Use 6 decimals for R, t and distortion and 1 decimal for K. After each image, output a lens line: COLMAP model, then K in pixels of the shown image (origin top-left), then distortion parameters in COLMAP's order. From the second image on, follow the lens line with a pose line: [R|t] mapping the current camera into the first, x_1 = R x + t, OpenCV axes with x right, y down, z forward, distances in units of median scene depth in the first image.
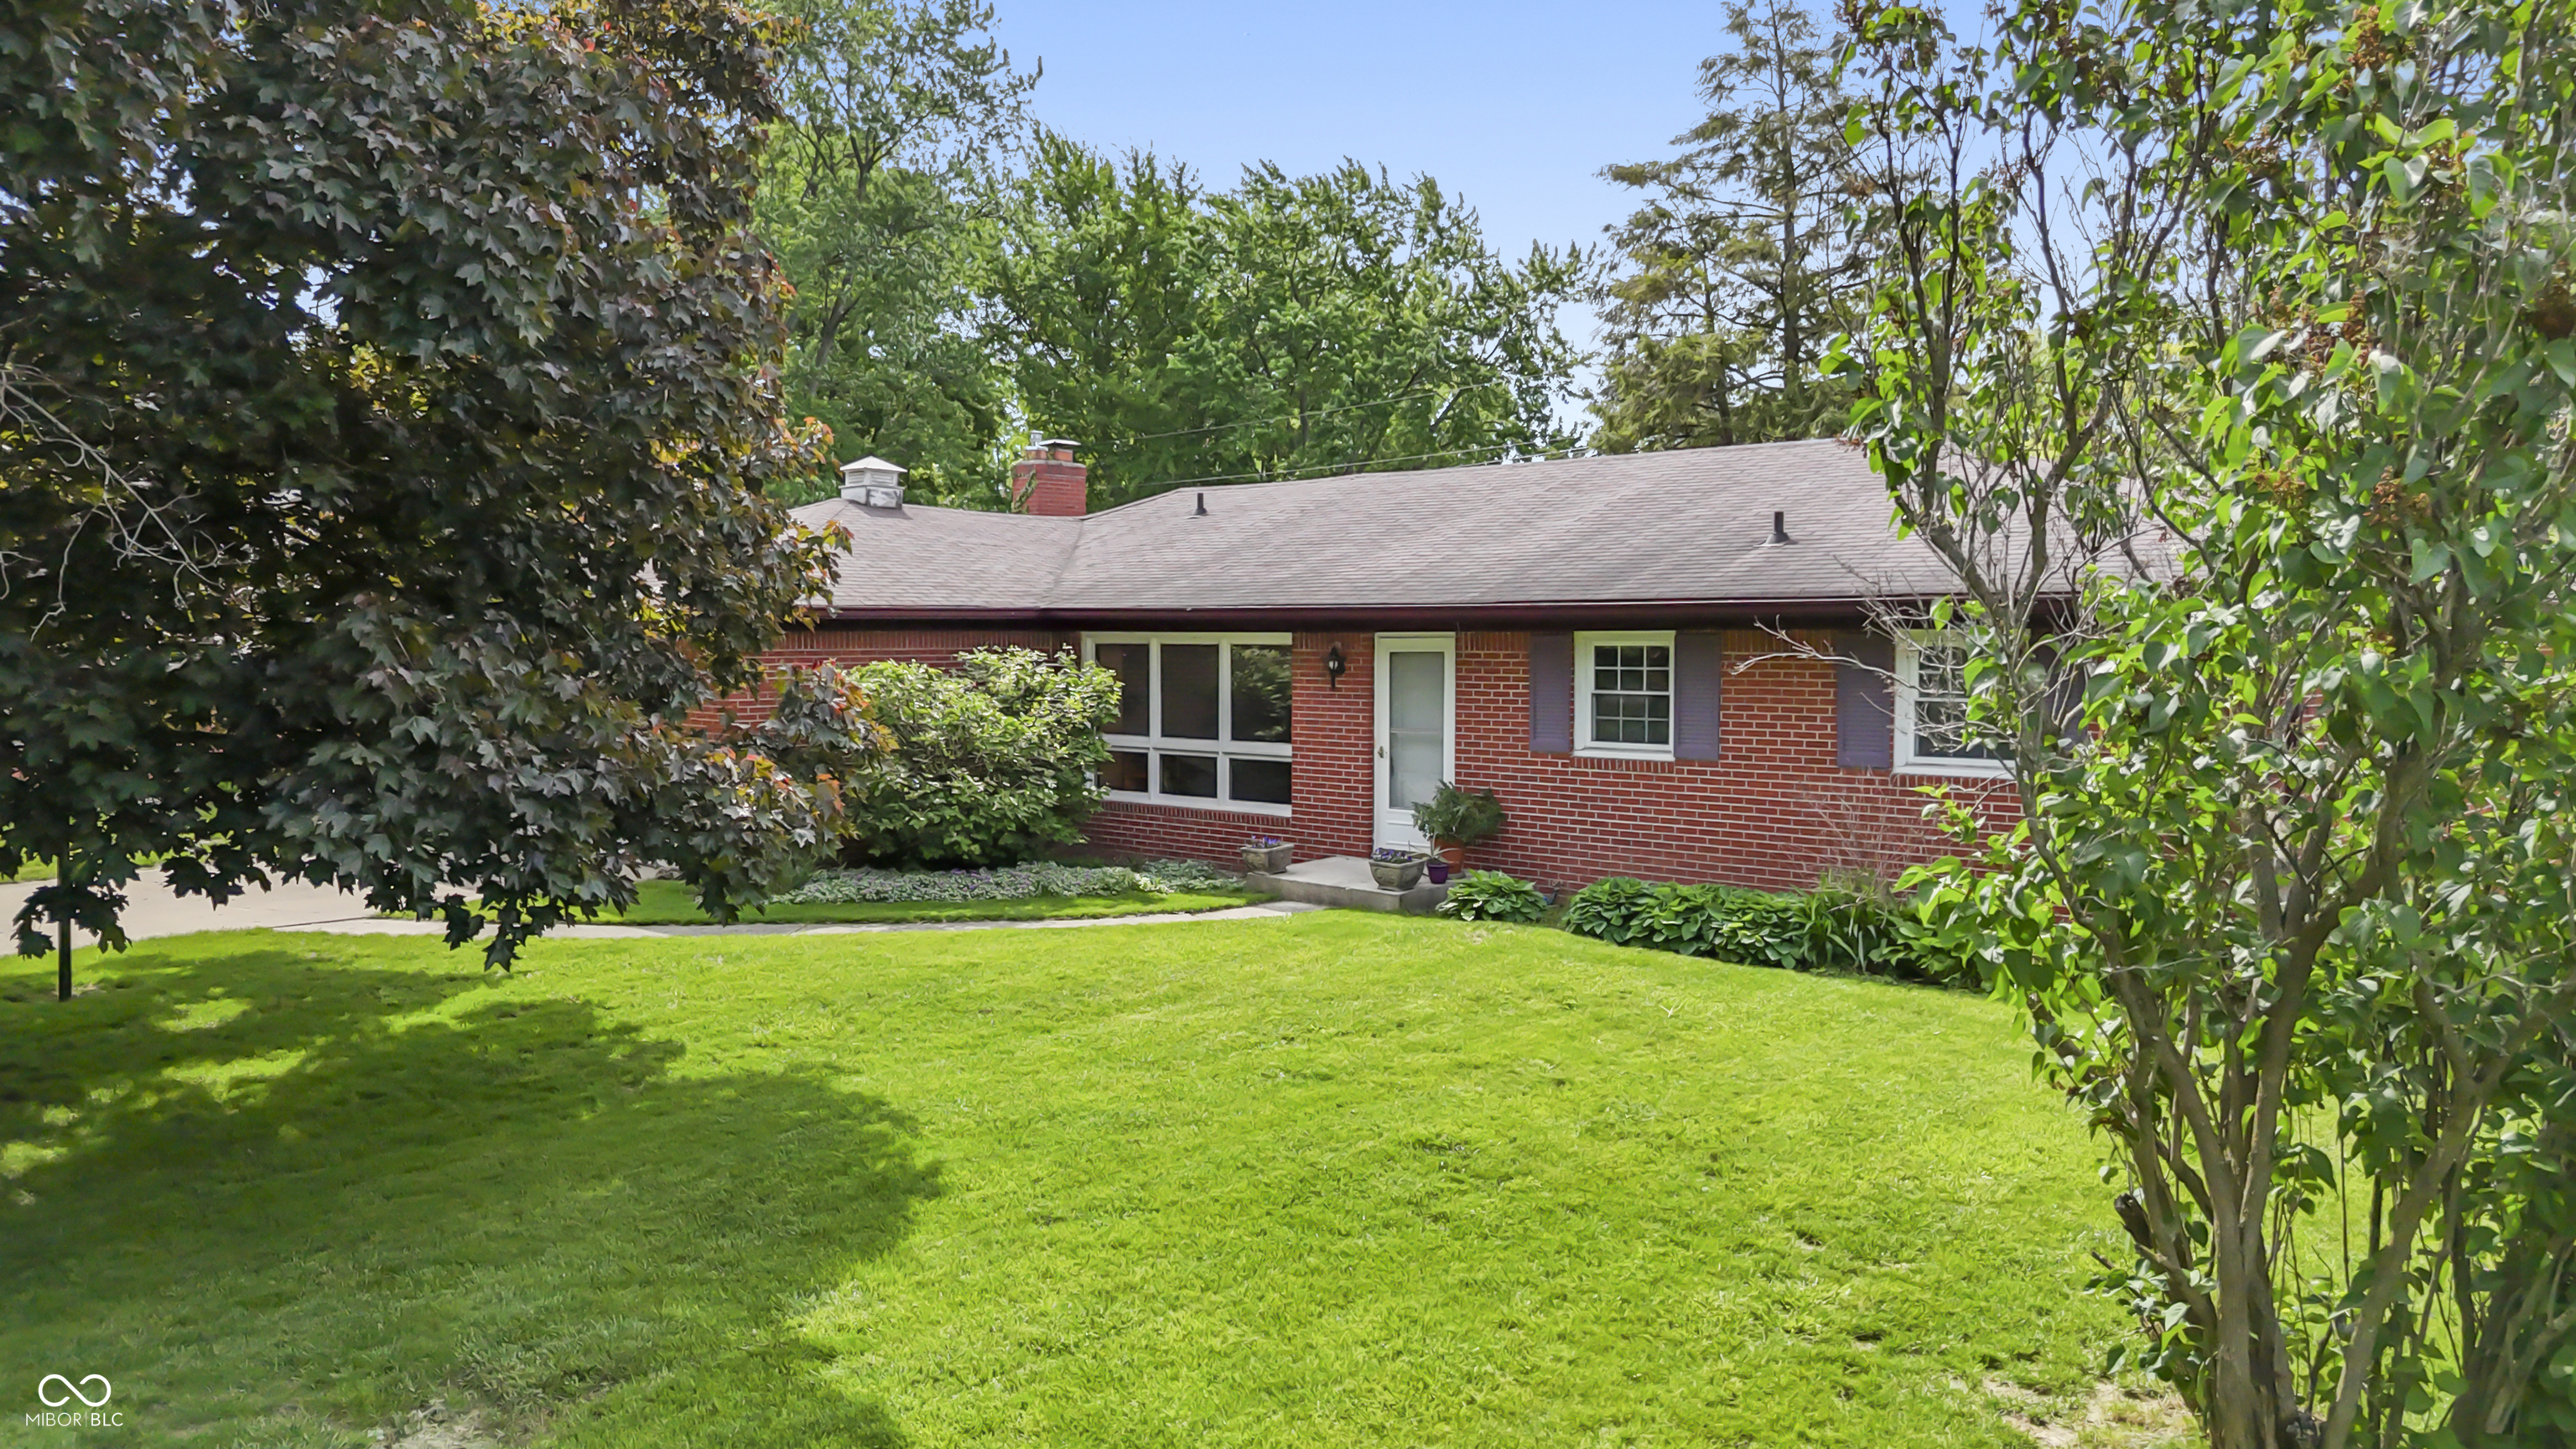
lens RADIAL K [[1907.0, 0, 1288.9], [0, 1907.0, 709.0], [0, 0, 1]] dist [0.179943, -0.305719]
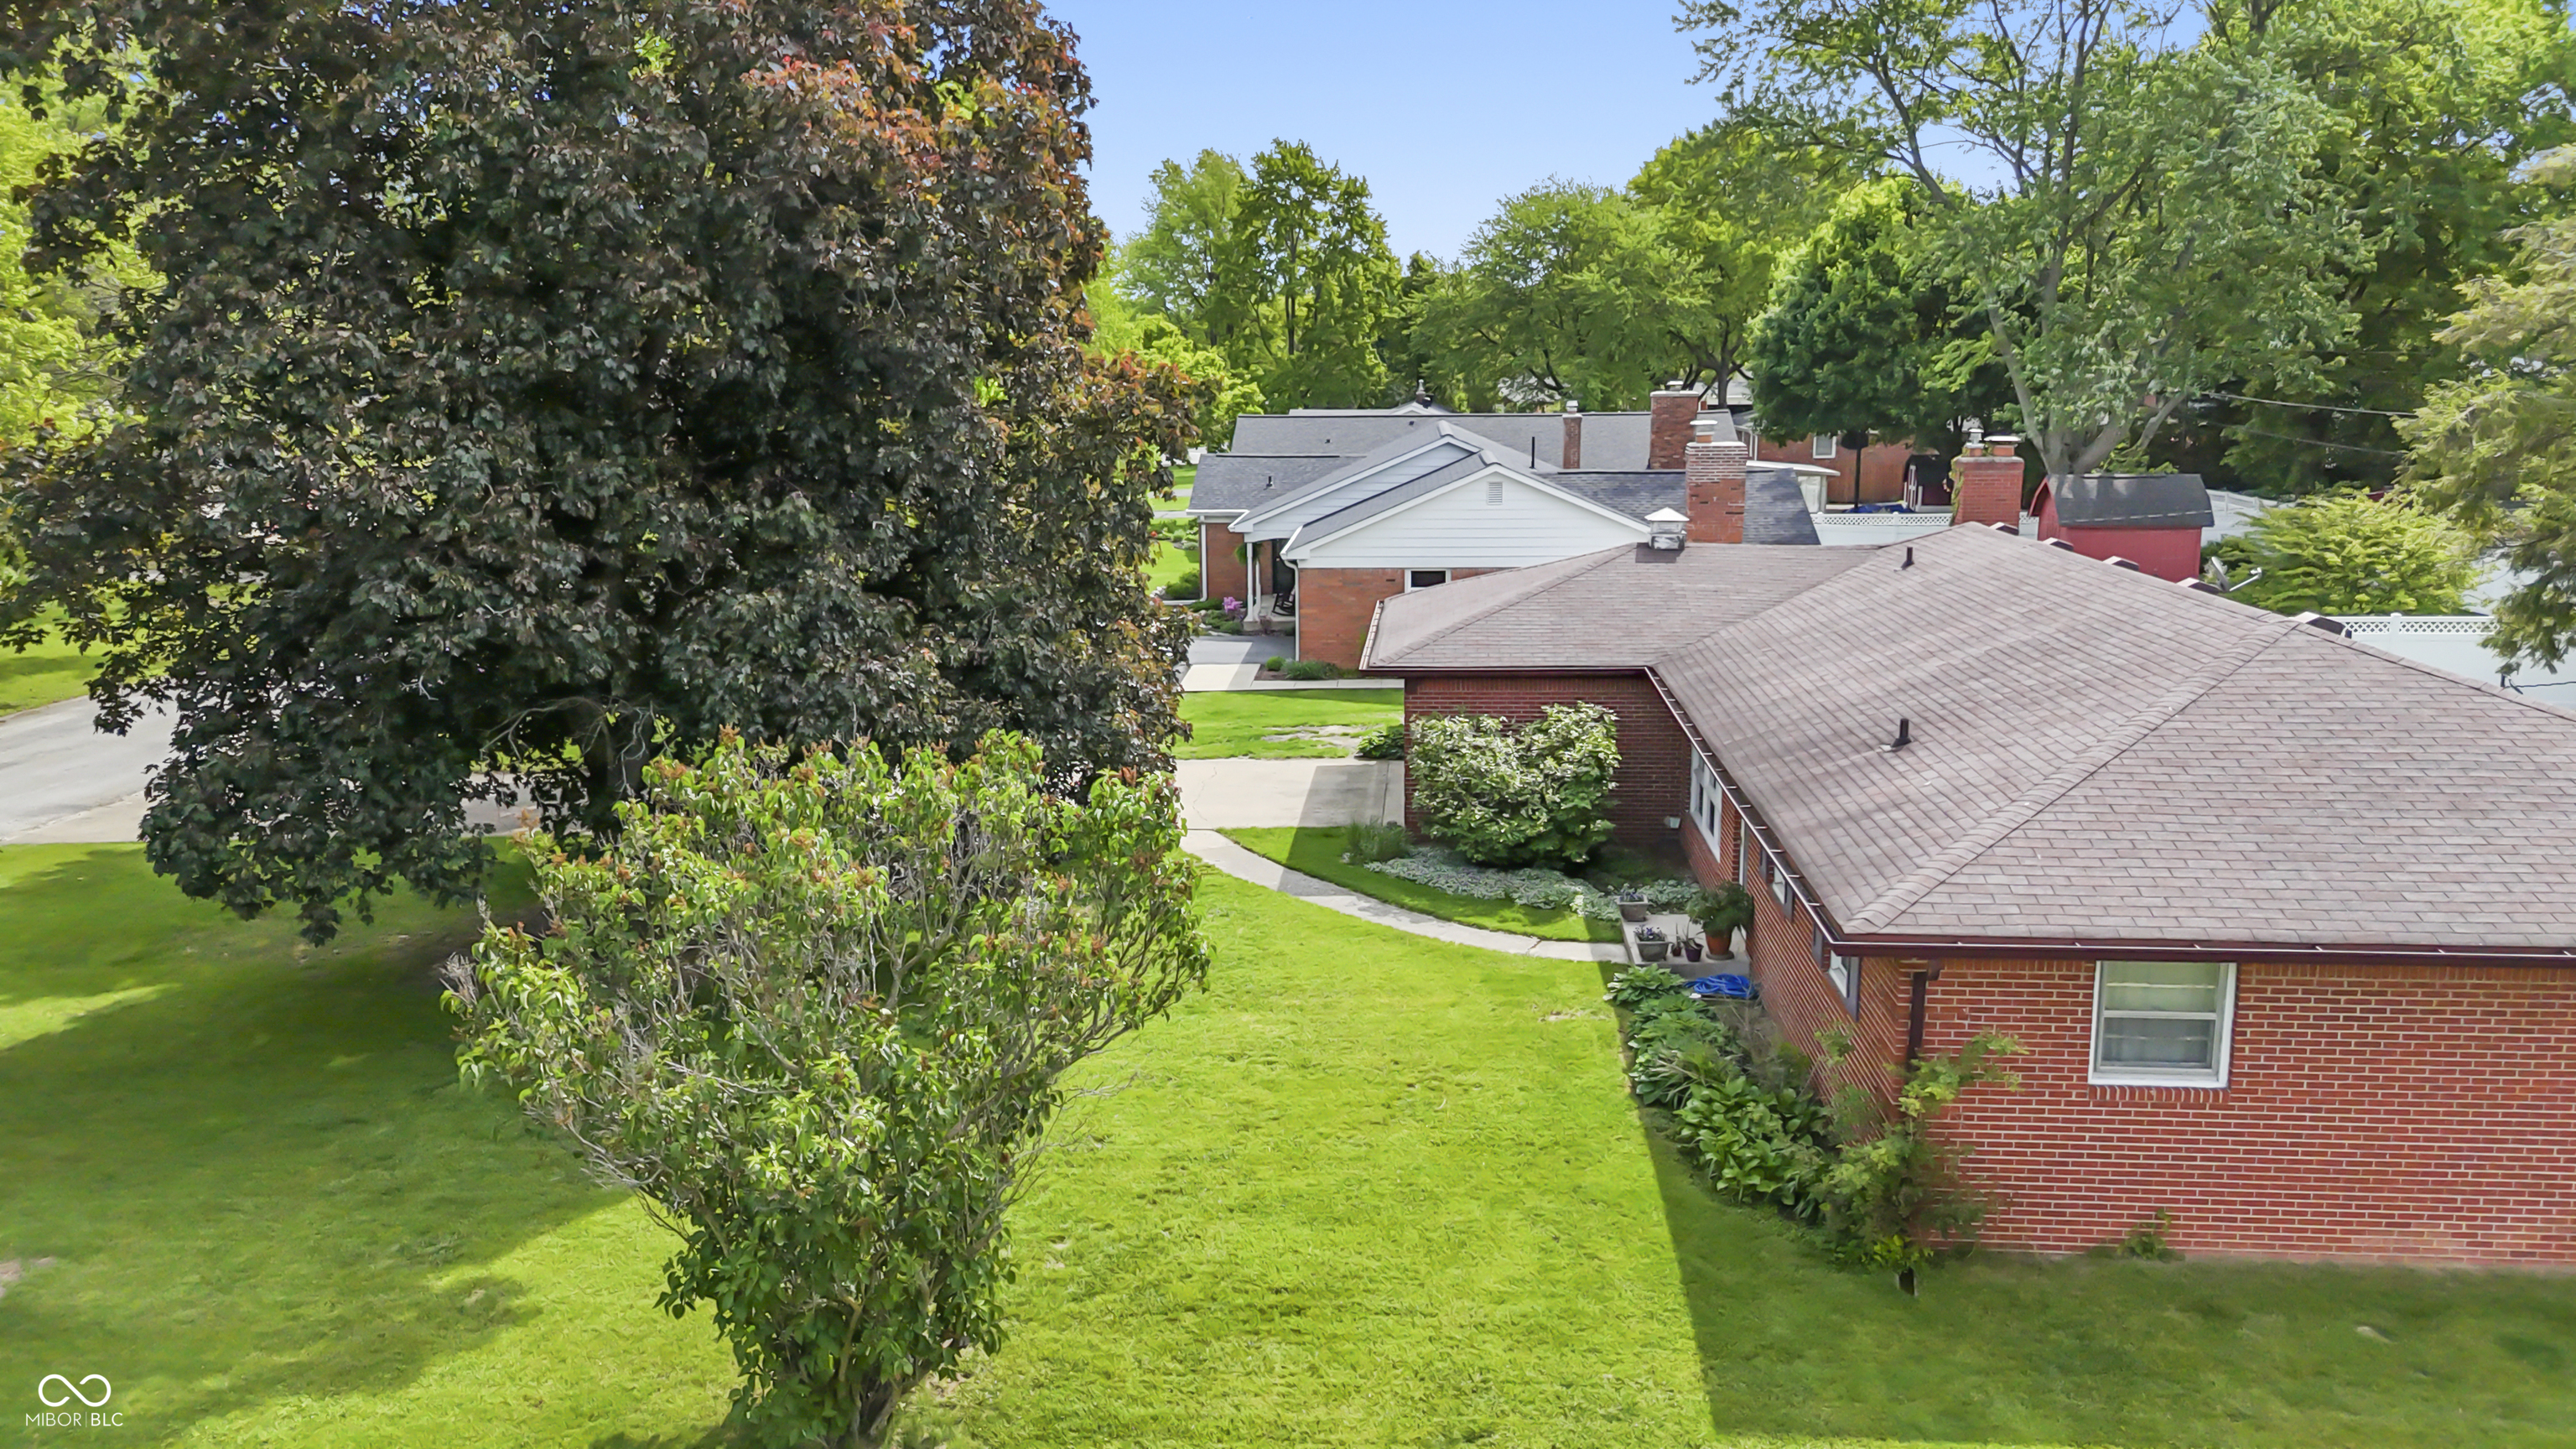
lens RADIAL K [[1899.1, 0, 1288.0], [0, 1899.1, 724.5], [0, 0, 1]] dist [0.088279, -0.095323]
pose [[0.628271, 0.142461, -0.764840, 0.808957], [-0.028917, 0.986689, 0.160030, -0.244610], [0.777457, -0.078425, 0.624028, 0.014807]]
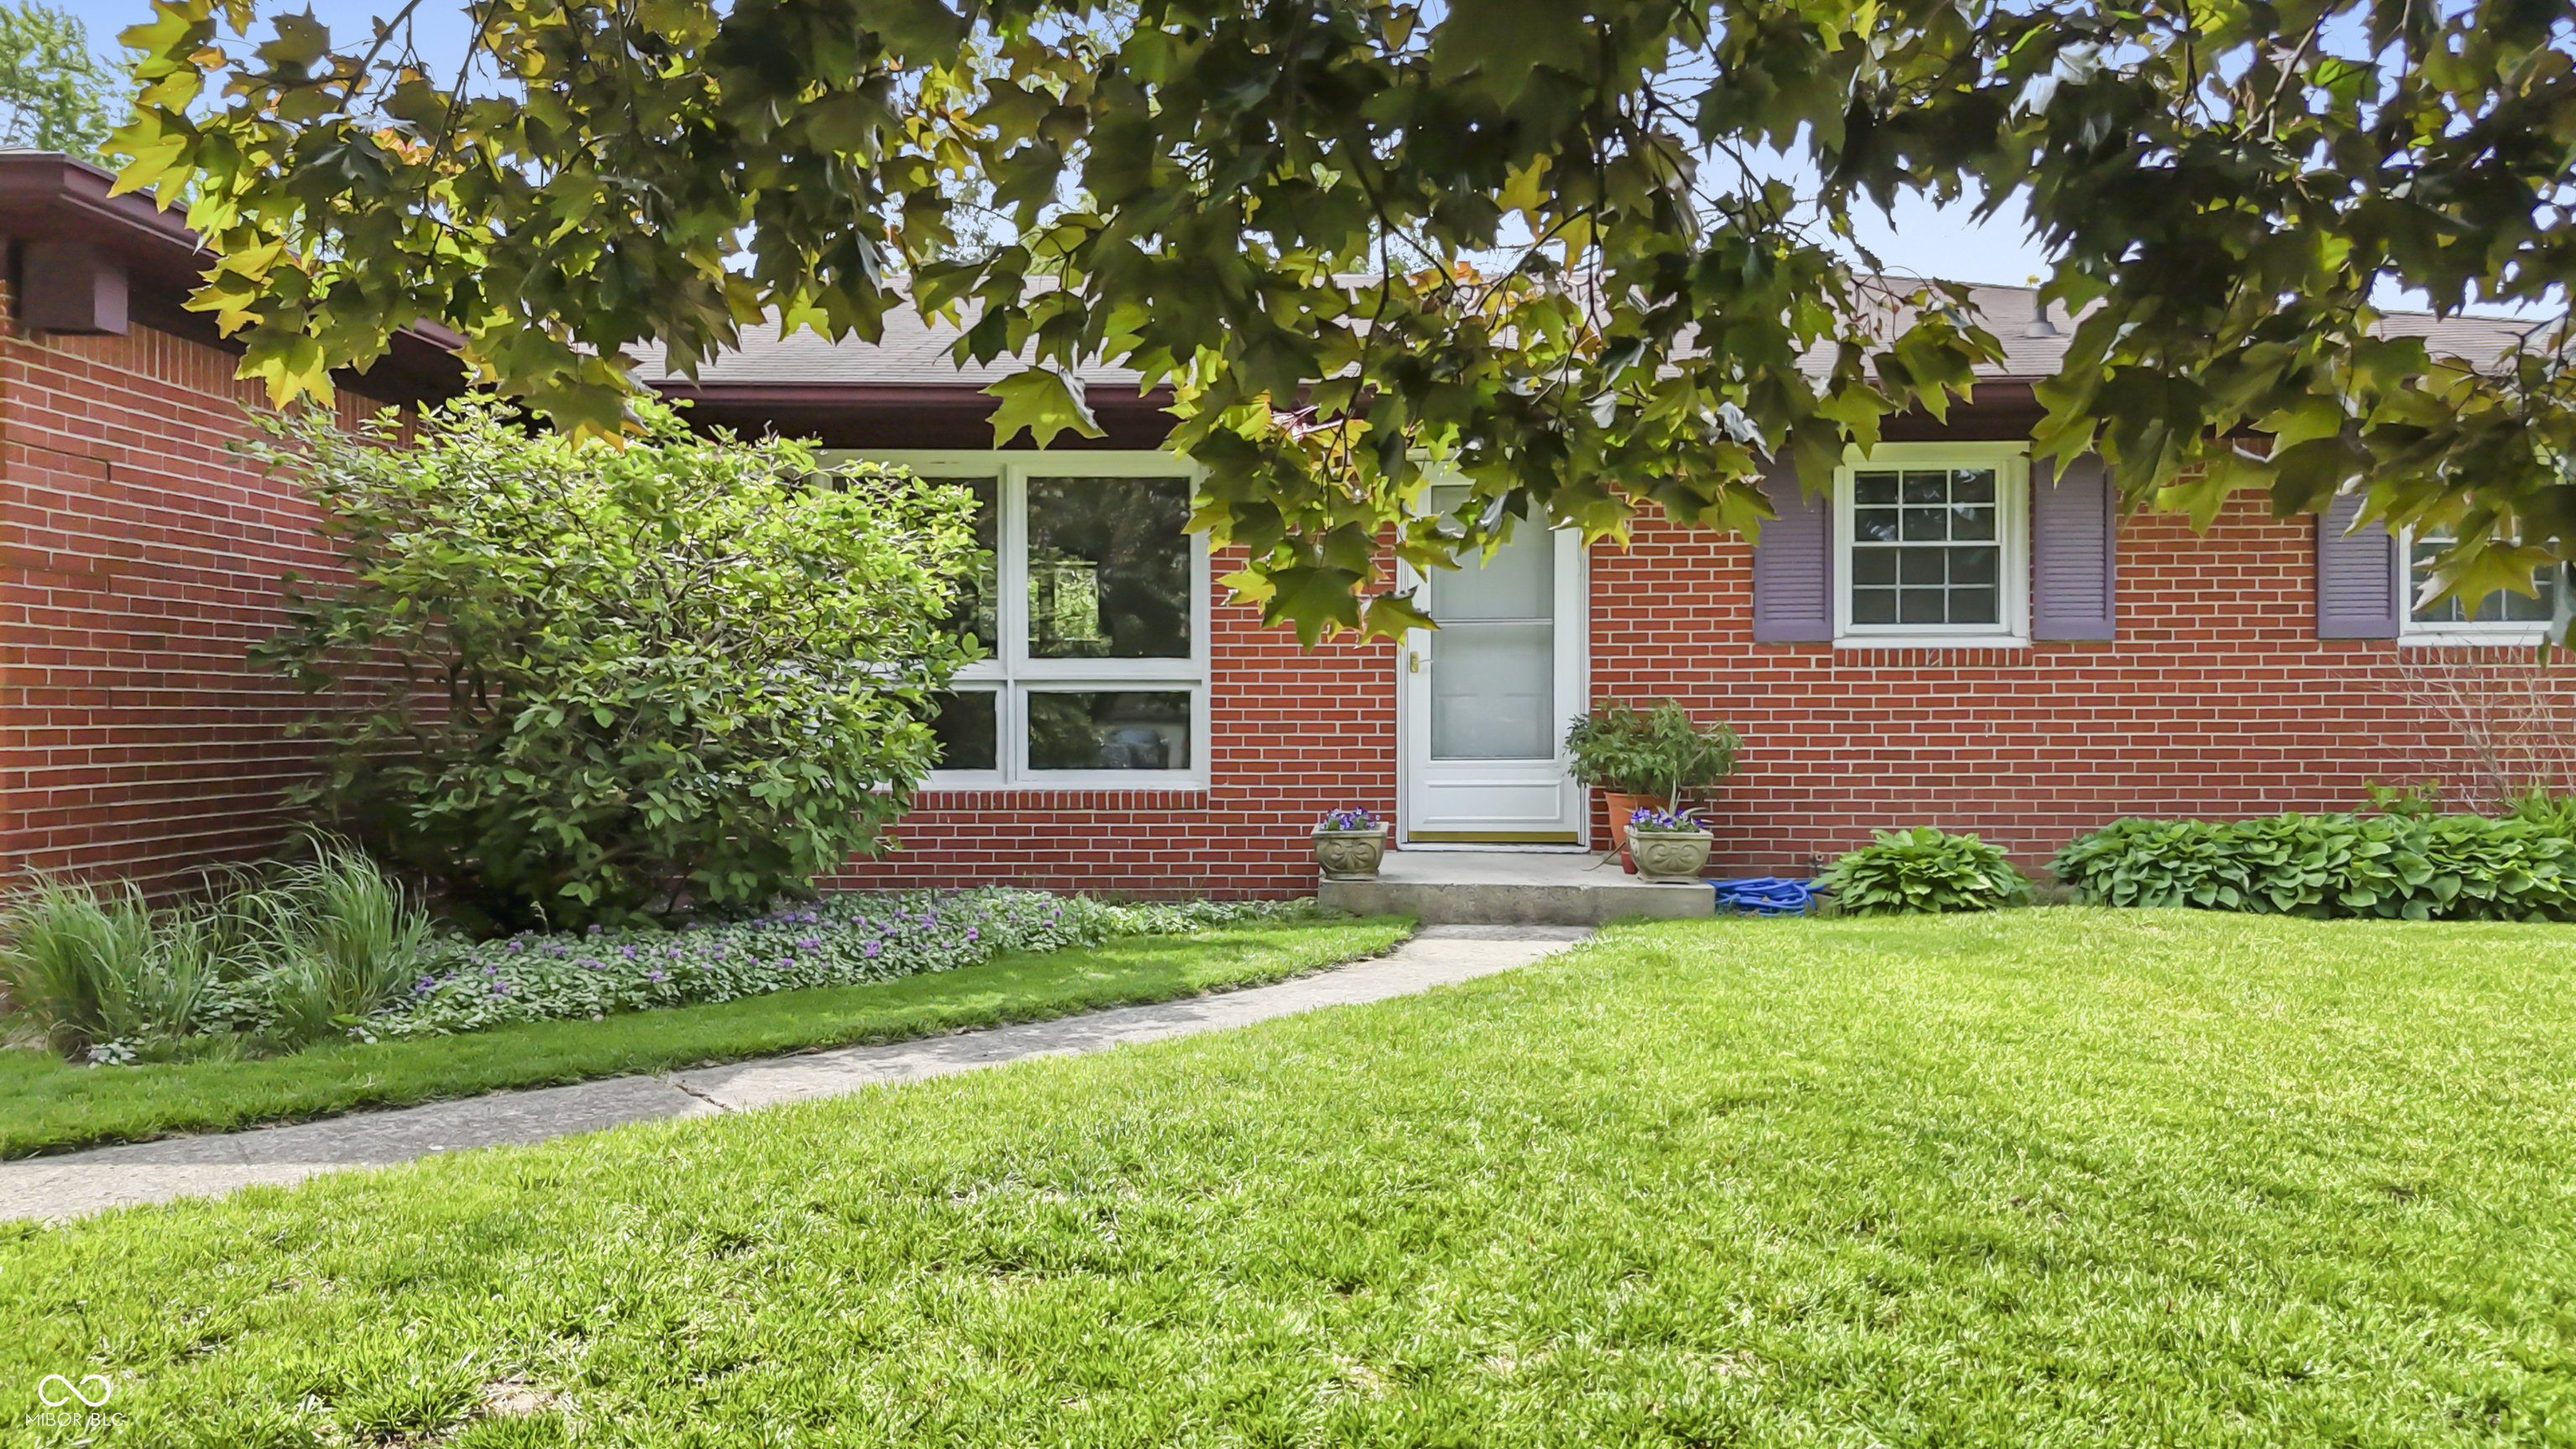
lens RADIAL K [[1894.9, 0, 1285.8], [0, 1894.9, 742.7], [0, 0, 1]] dist [0.082636, -0.089716]
pose [[0.747565, -0.008050, 0.664140, -0.362667], [0.027574, 0.999441, -0.018924, 0.057656], [-0.663616, 0.032460, 0.747369, 0.620725]]
